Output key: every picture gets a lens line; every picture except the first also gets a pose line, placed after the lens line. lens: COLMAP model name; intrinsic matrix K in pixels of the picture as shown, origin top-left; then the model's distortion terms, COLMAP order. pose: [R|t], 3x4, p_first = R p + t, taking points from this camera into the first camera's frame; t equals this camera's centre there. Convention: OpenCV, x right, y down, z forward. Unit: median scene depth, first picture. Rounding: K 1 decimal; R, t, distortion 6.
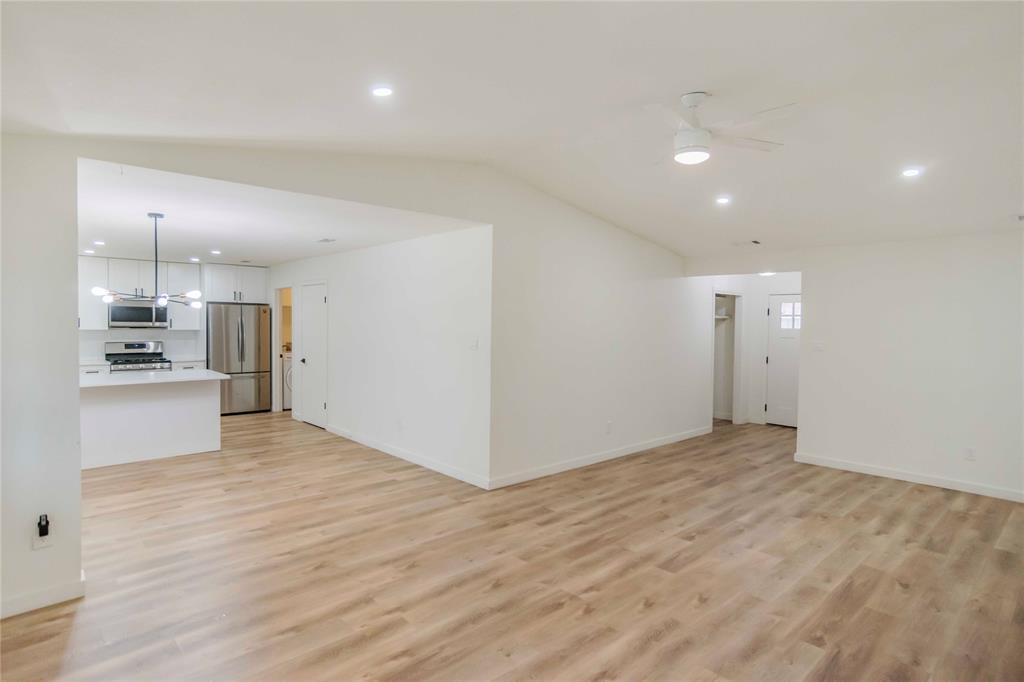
lens RADIAL K [[547.8, 0, 512.0], [0, 547.8, 341.0], [0, 0, 1]] dist [-0.000144, 0.000553]
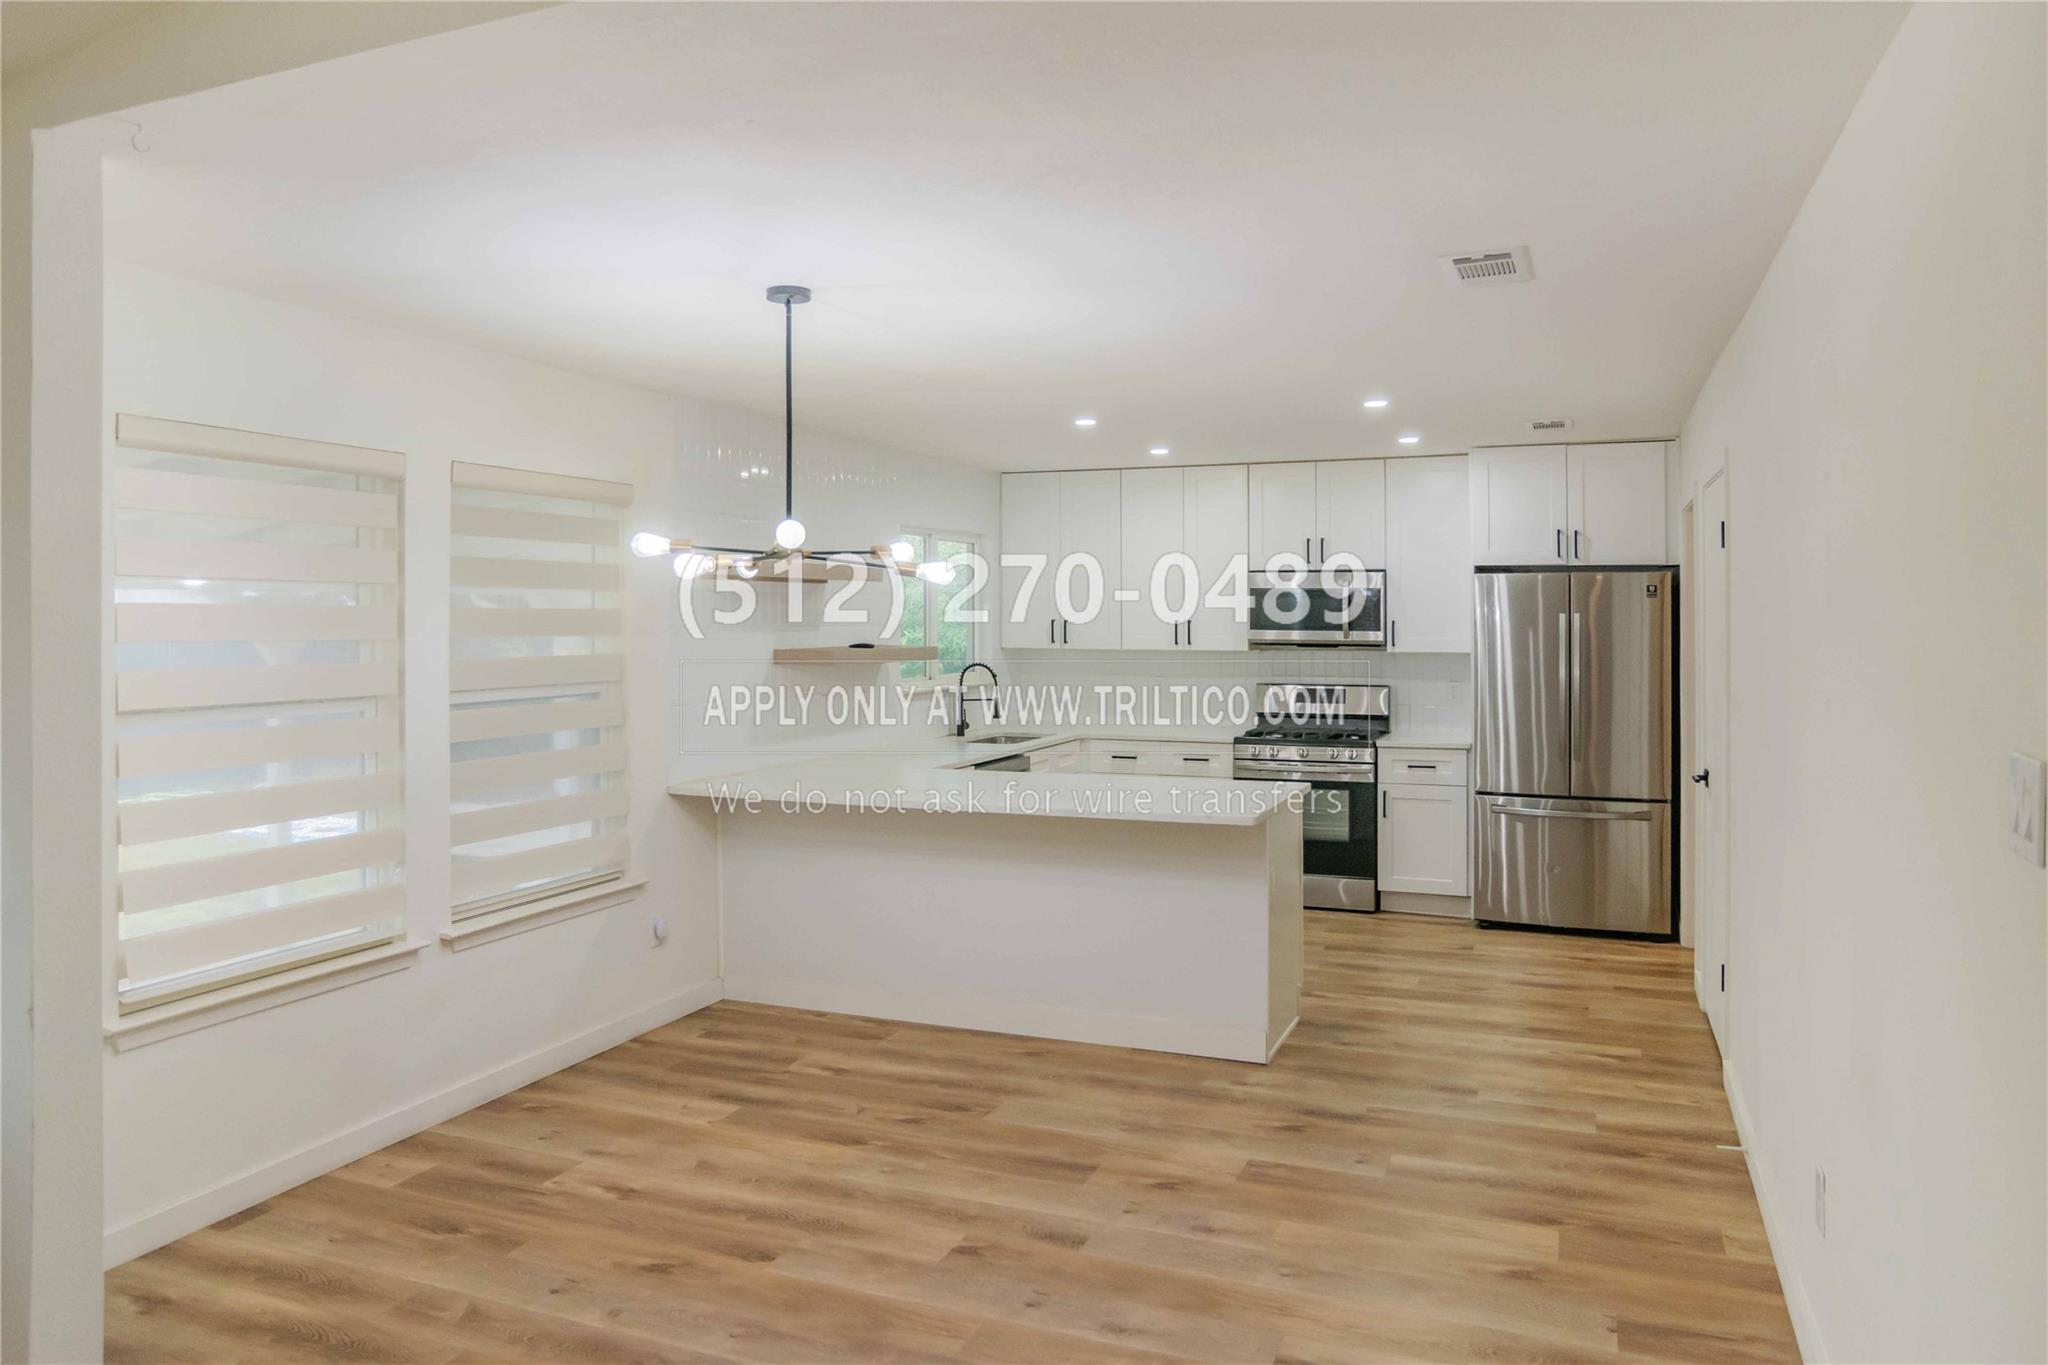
lens RADIAL K [[1347.2, 0, 1027.0], [0, 1347.2, 648.8], [0, 0, 1]] dist [-0.062418, -0.000171]
pose [[0.412645, 0.007796, -0.910859, 0.056741], [-0.021654, 0.999765, -0.001252, -0.016781], [0.910635, 0.020240, 0.412717, 0.447210]]
